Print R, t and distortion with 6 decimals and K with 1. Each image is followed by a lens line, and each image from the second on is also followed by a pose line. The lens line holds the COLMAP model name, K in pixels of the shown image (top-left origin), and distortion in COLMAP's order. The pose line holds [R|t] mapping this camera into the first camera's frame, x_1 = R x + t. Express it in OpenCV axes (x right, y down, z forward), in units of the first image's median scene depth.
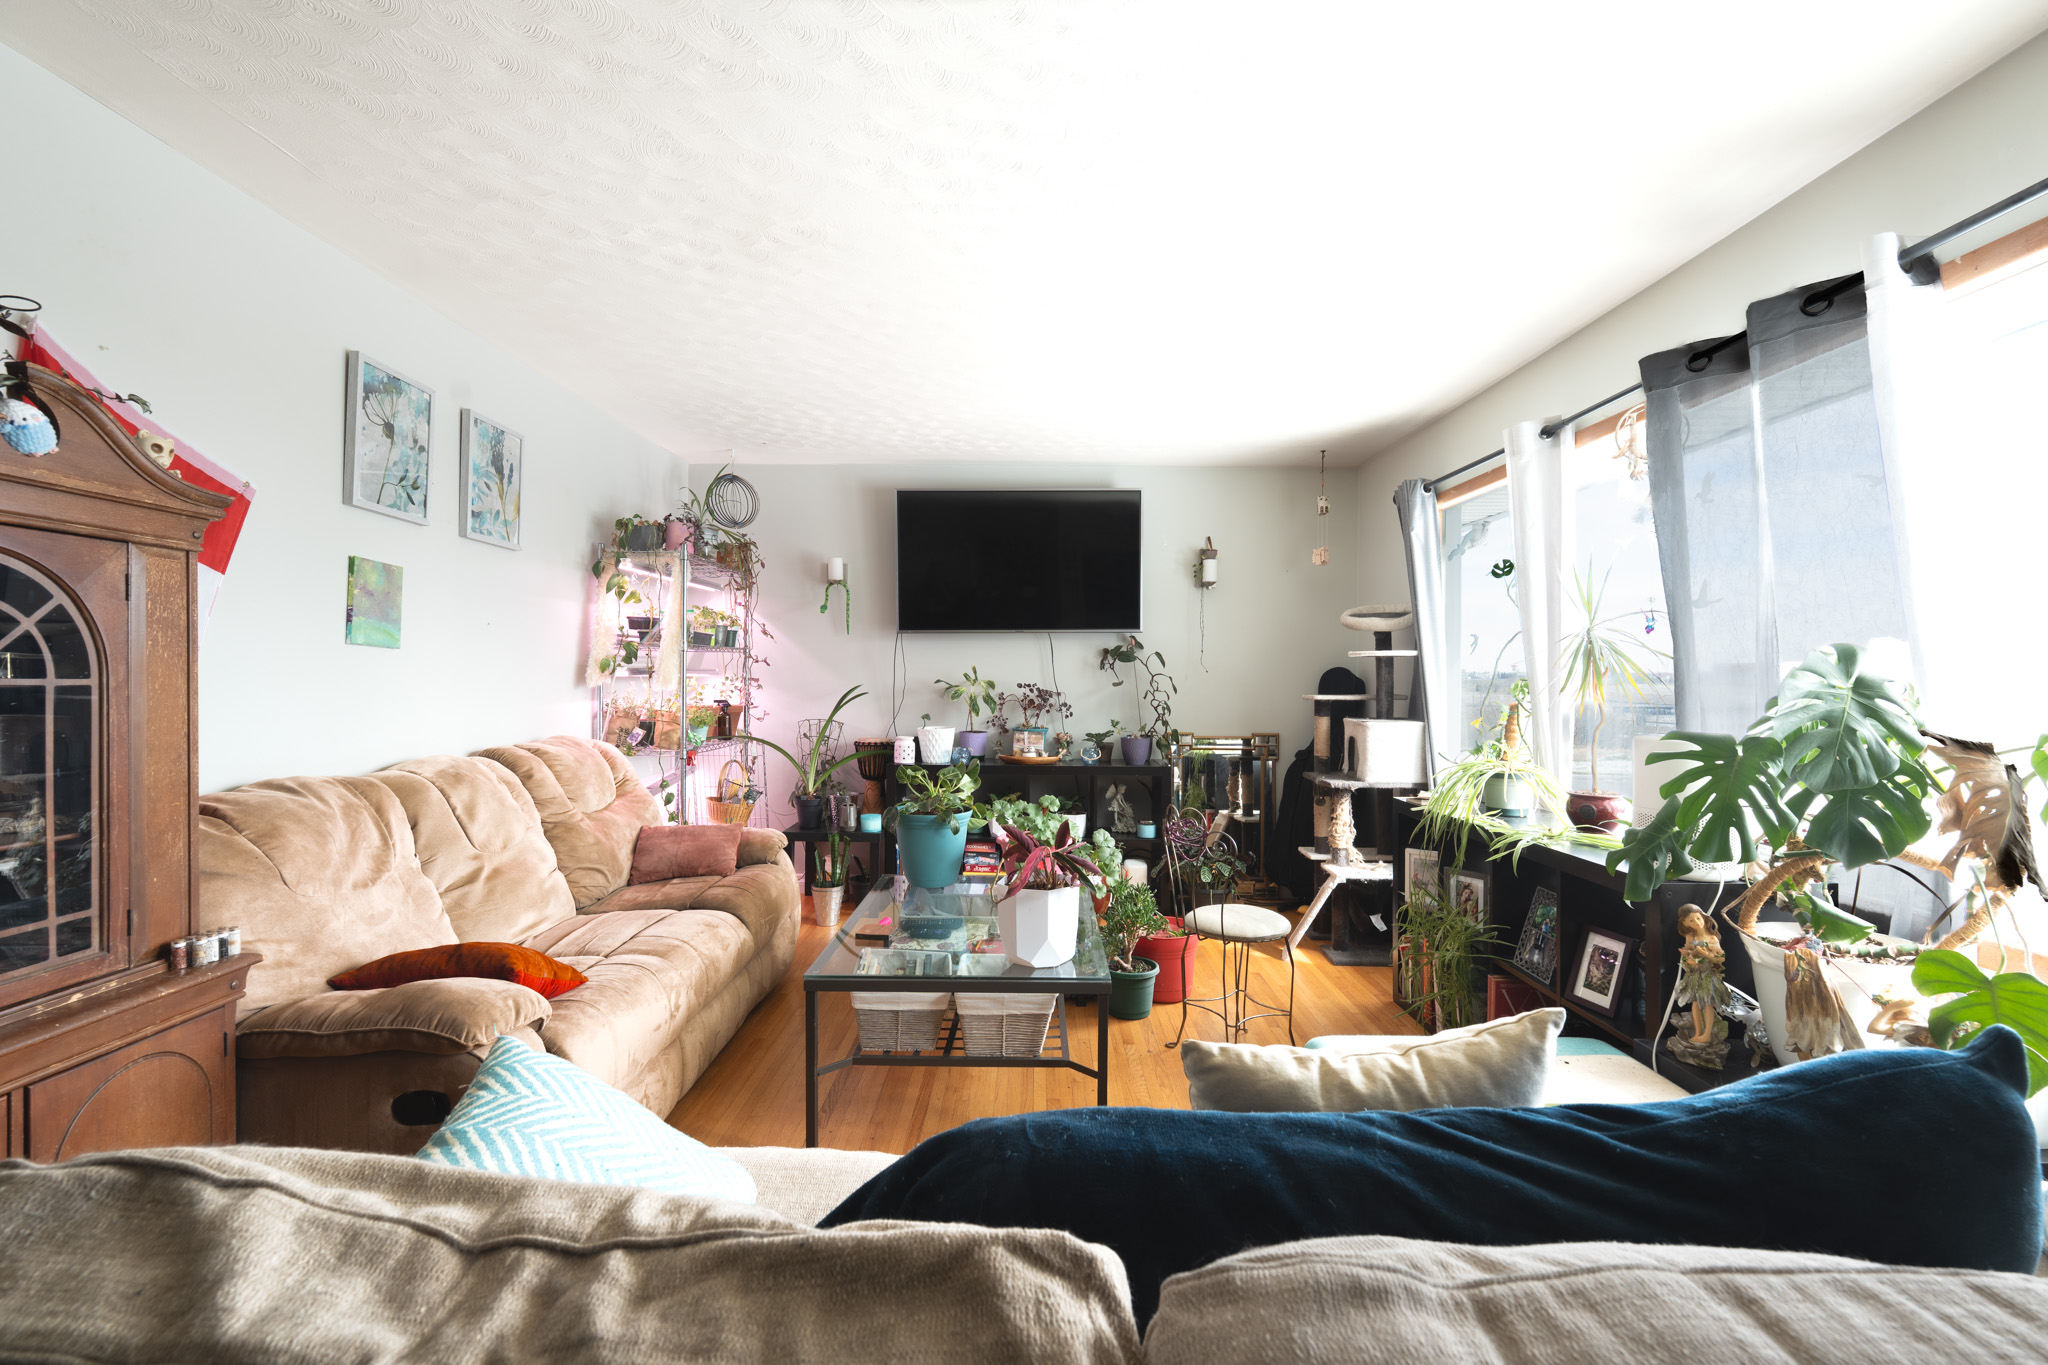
lens RADIAL K [[899.5, 0, 1017.3], [0, 899.5, 677.7], [0, 0, 1]] dist [-0.003424, 0.000071]
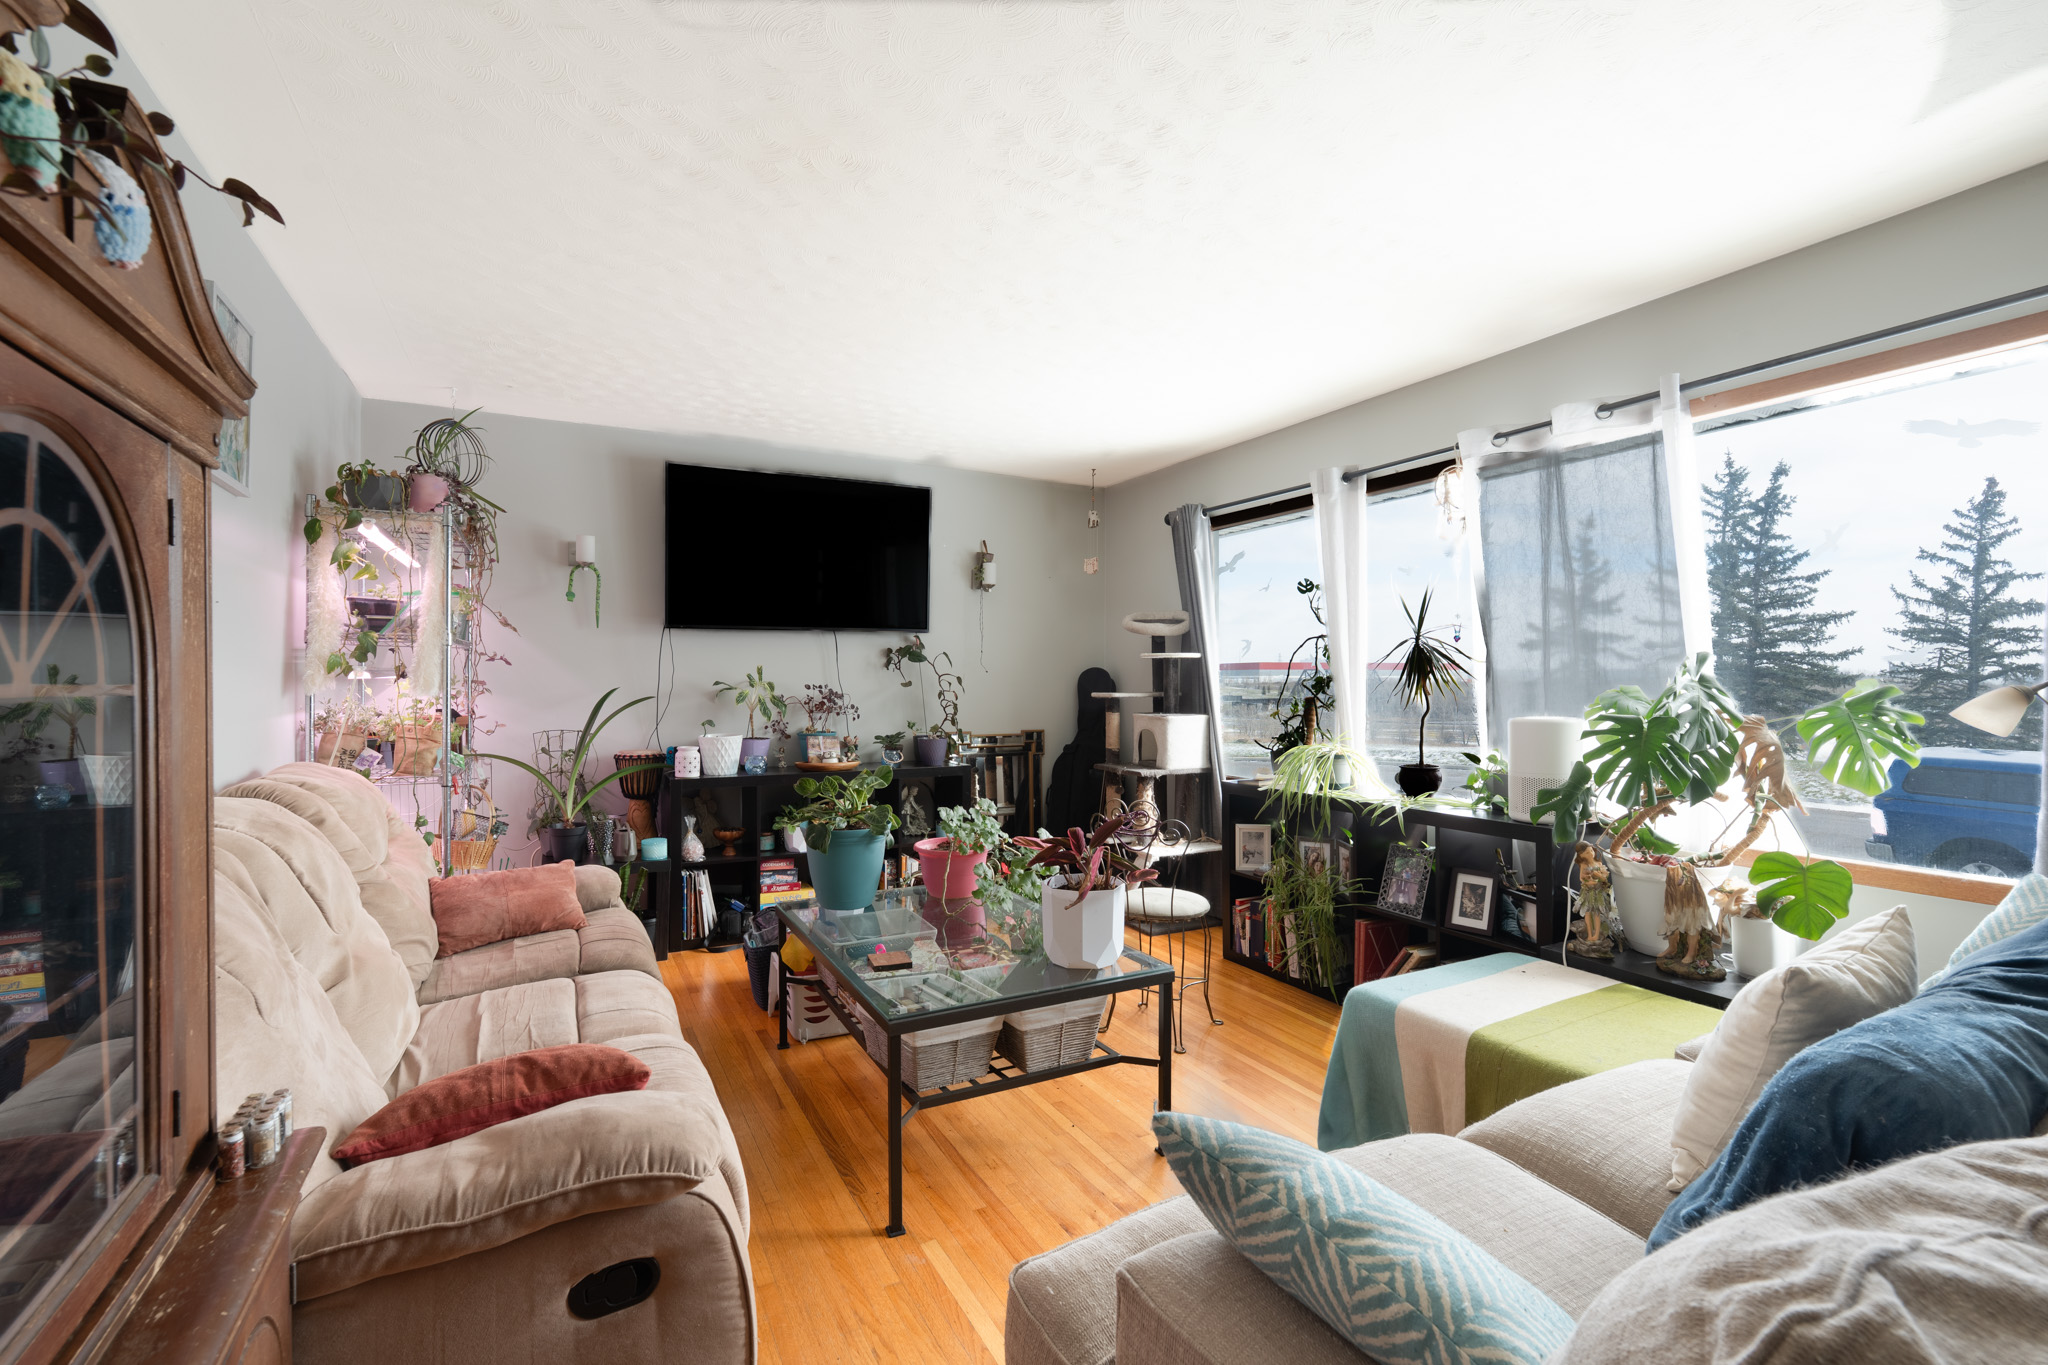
lens RADIAL K [[899.5, 0, 1017.3], [0, 899.5, 677.7], [0, 0, 1]] dist [-0.003424, 0.000071]
pose [[0.880240, -0.004563, 0.474506, -0.307312], [0.004786, 0.999988, 0.000736, -0.000606], [-0.474504, 0.001623, 0.880252, 0.096211]]
